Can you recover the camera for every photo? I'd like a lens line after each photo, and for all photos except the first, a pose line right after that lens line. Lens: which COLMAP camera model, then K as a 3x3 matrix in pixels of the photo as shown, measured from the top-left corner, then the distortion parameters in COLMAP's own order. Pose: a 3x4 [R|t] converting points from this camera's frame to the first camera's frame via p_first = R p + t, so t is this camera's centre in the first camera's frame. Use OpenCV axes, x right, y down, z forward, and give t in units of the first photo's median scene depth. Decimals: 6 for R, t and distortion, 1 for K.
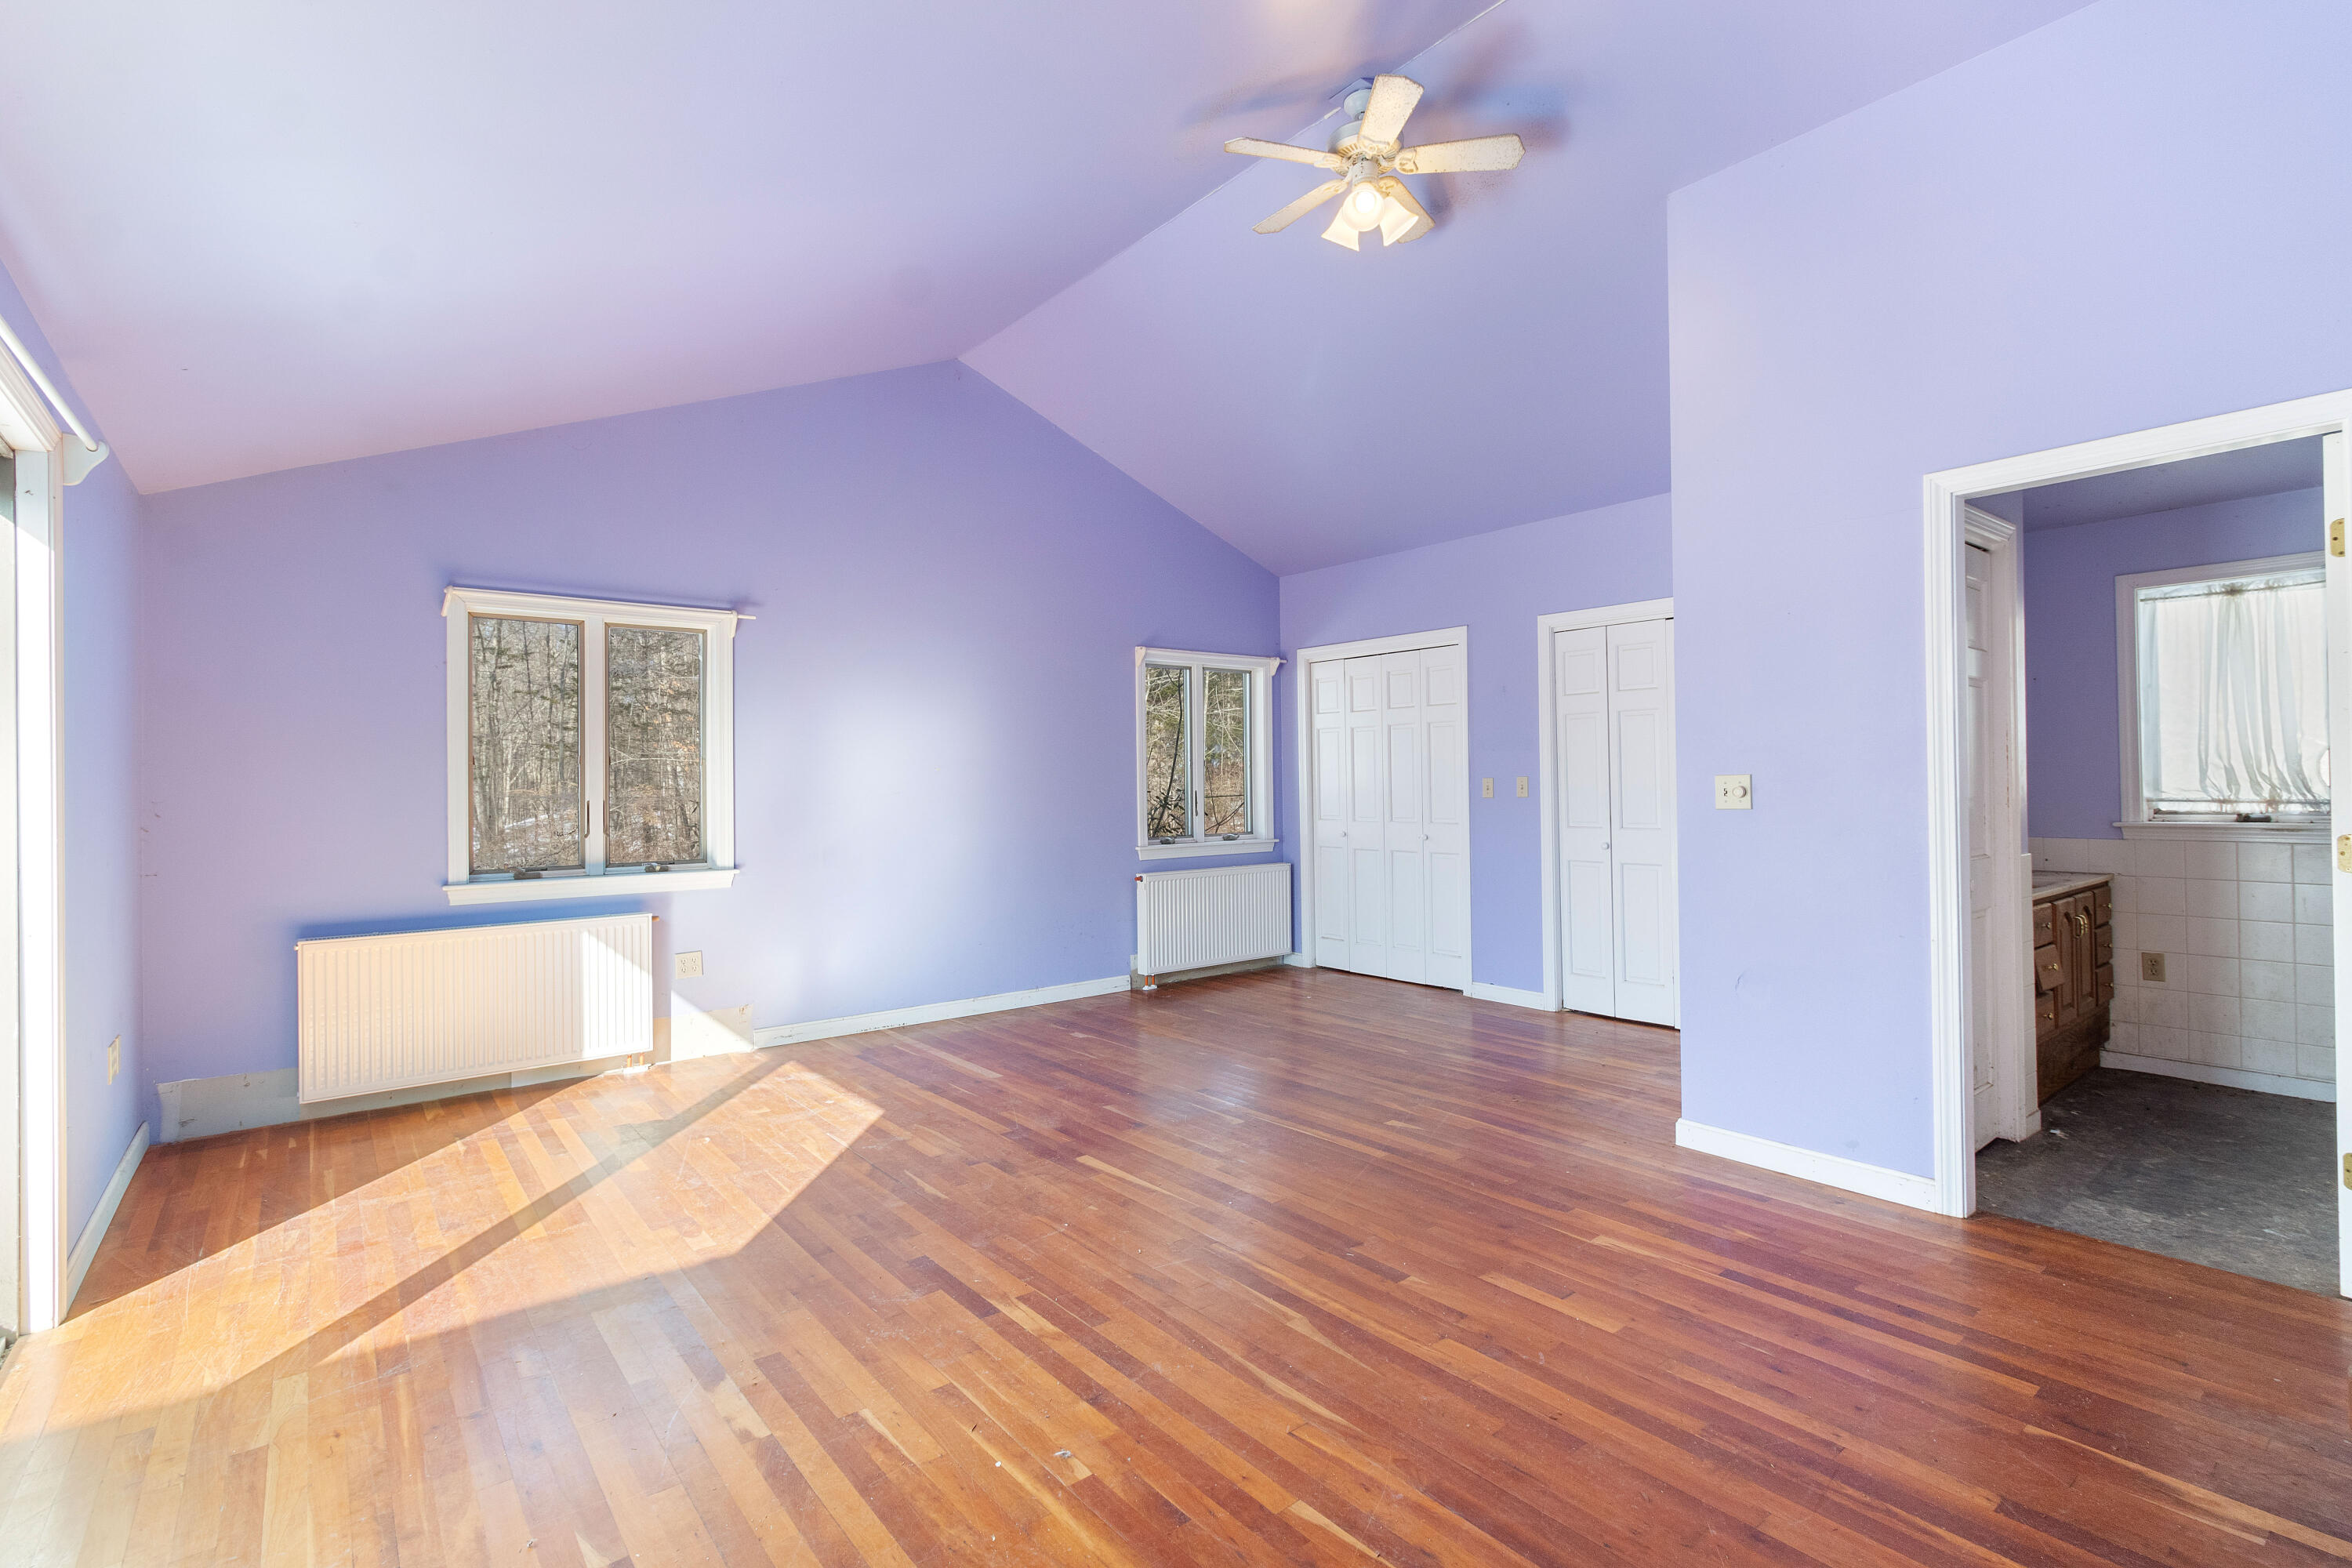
lens RADIAL K [[1096.5, 0, 1176.4], [0, 1096.5, 784.1], [0, 0, 1]] dist [0.009184, 0.000128]
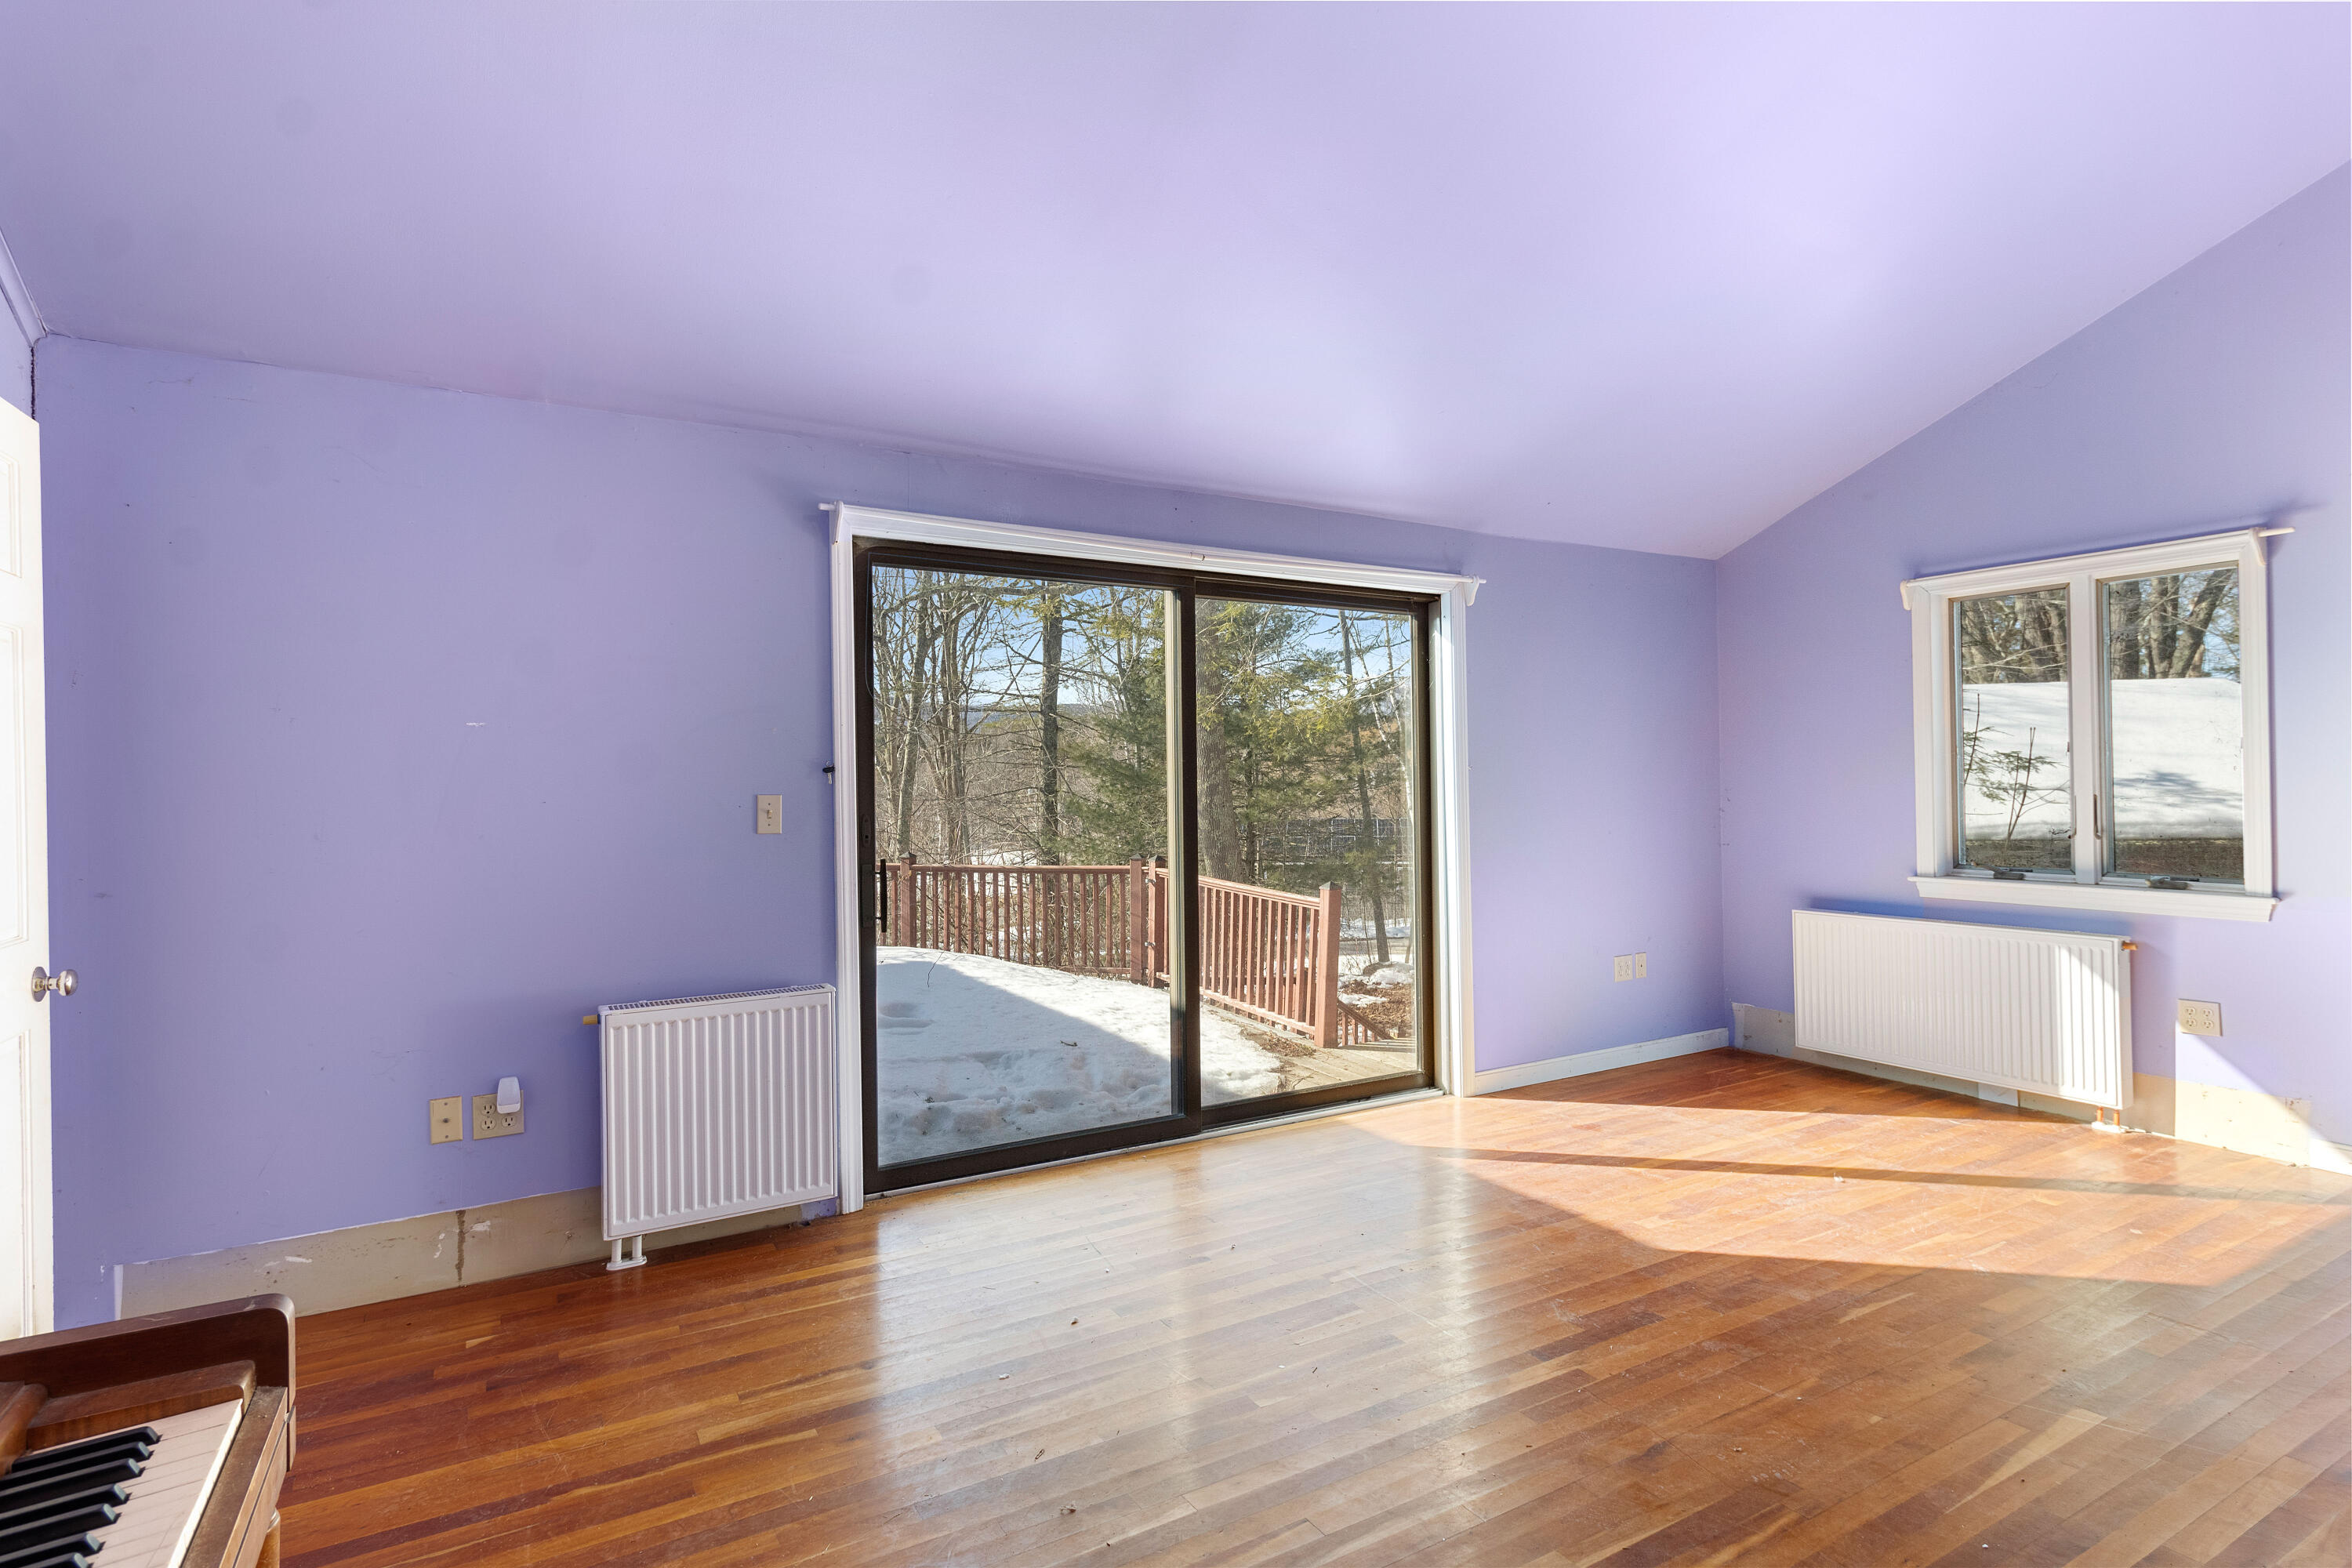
lens RADIAL K [[1185.1, 0, 1175.9], [0, 1185.1, 779.8], [0, 0, 1]] dist [0.003751, 0.000580]
pose [[-0.133826, 0.016968, -0.990860, 0.394543], [0.015074, 0.999773, 0.015085, -0.017531], [0.990890, -0.012918, -0.134052, 0.371106]]
